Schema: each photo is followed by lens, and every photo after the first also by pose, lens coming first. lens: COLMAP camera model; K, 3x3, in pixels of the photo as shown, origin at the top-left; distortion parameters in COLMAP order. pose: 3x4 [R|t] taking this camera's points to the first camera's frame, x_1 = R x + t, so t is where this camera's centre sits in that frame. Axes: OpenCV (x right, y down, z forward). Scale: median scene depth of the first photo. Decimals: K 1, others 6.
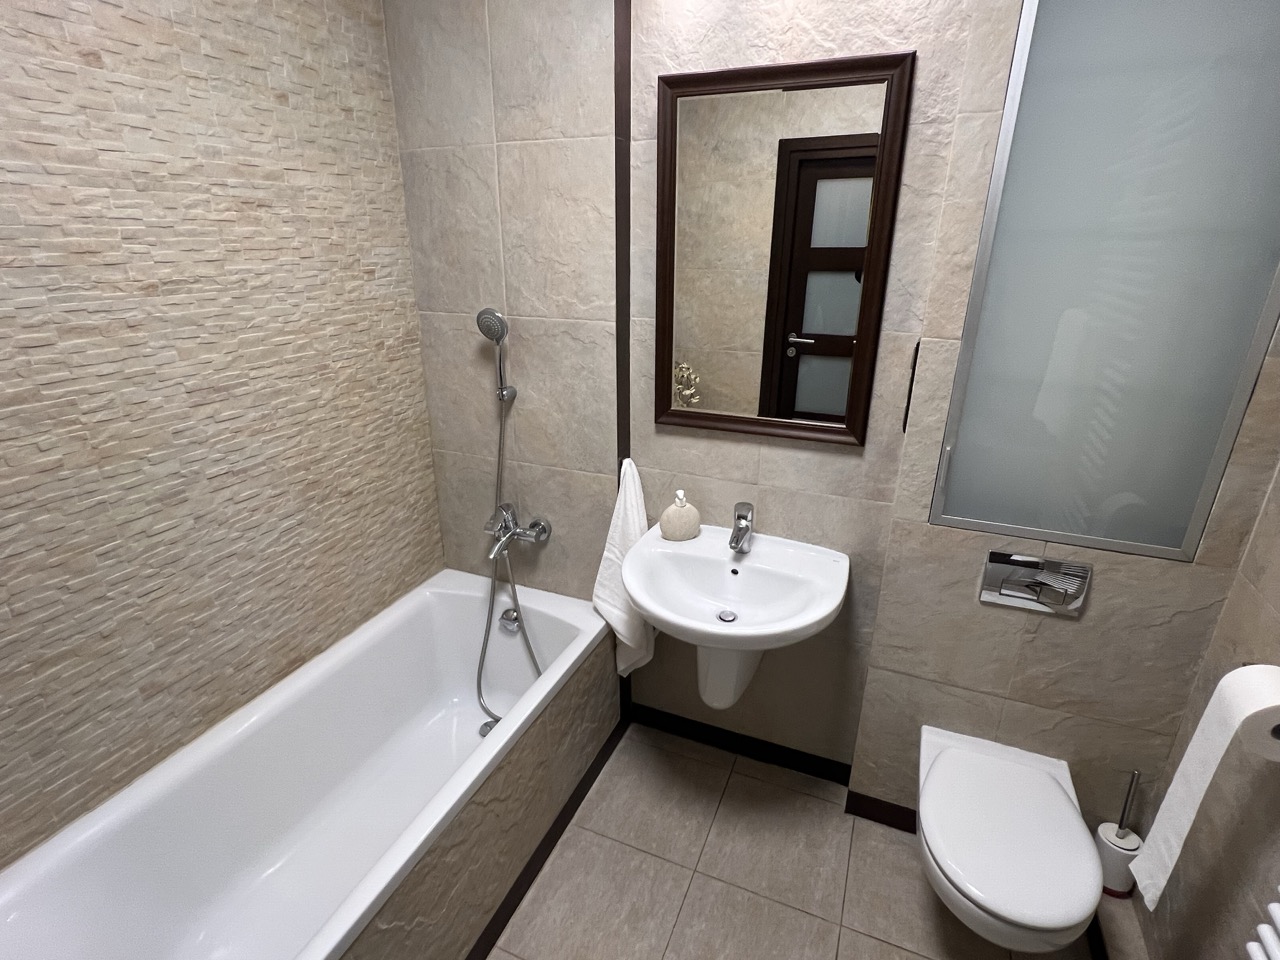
lens RADIAL K [[639.9, 0, 640.1], [0, 639.9, 476.2], [0, 0, 1]] dist [-0.001246, -0.000356]
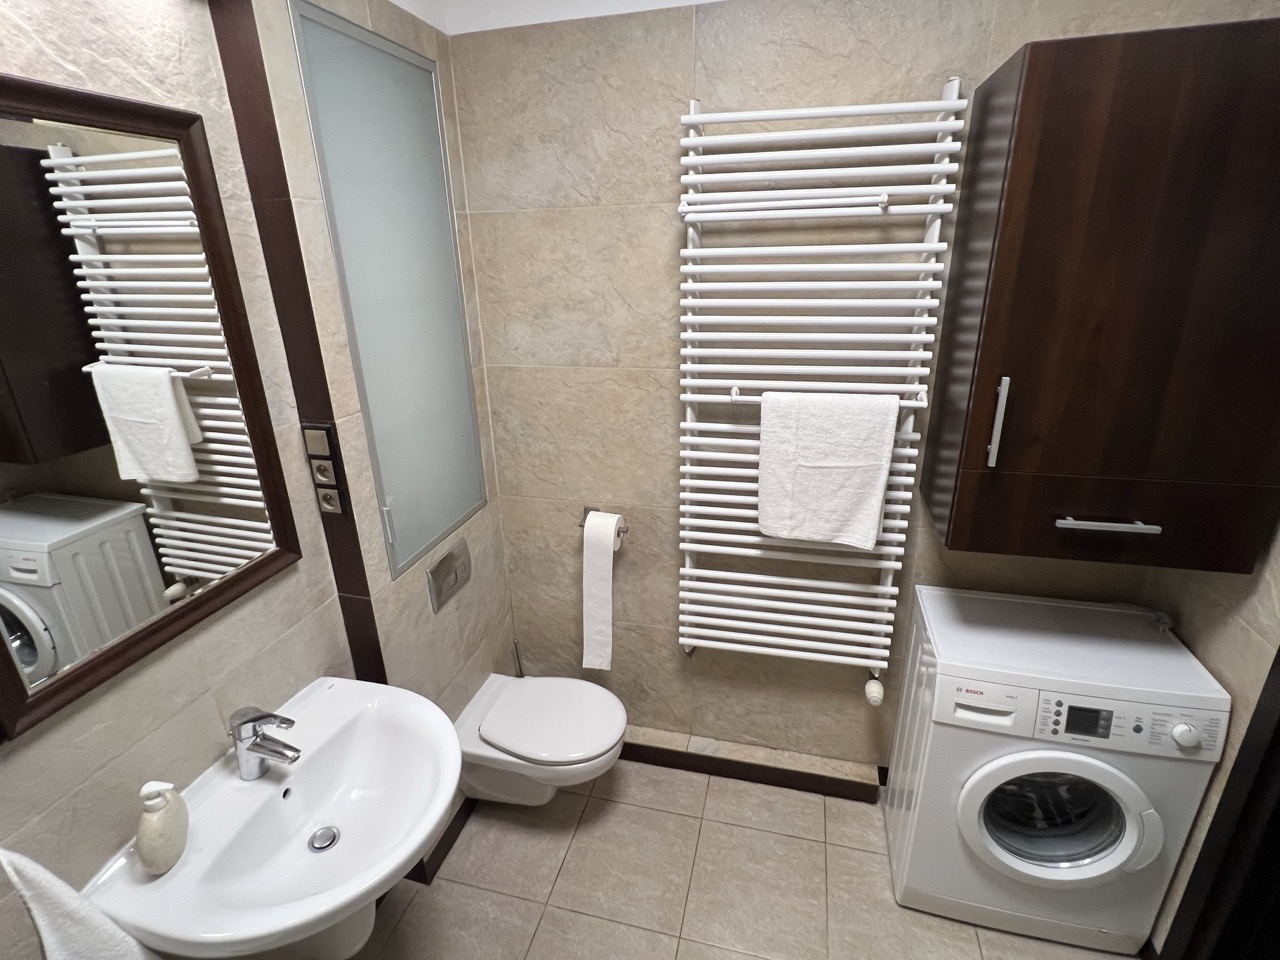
lens RADIAL K [[639.9, 0, 639.9], [0, 639.9, 484.3], [0, 0, 1]] dist [-0.001246, -0.000356]
pose [[-0.157699, -0.346908, 0.924546, -0.571472], [0.367262, 0.848496, 0.381016, -0.341529], [-0.916651, 0.399636, -0.006401, 0.635105]]
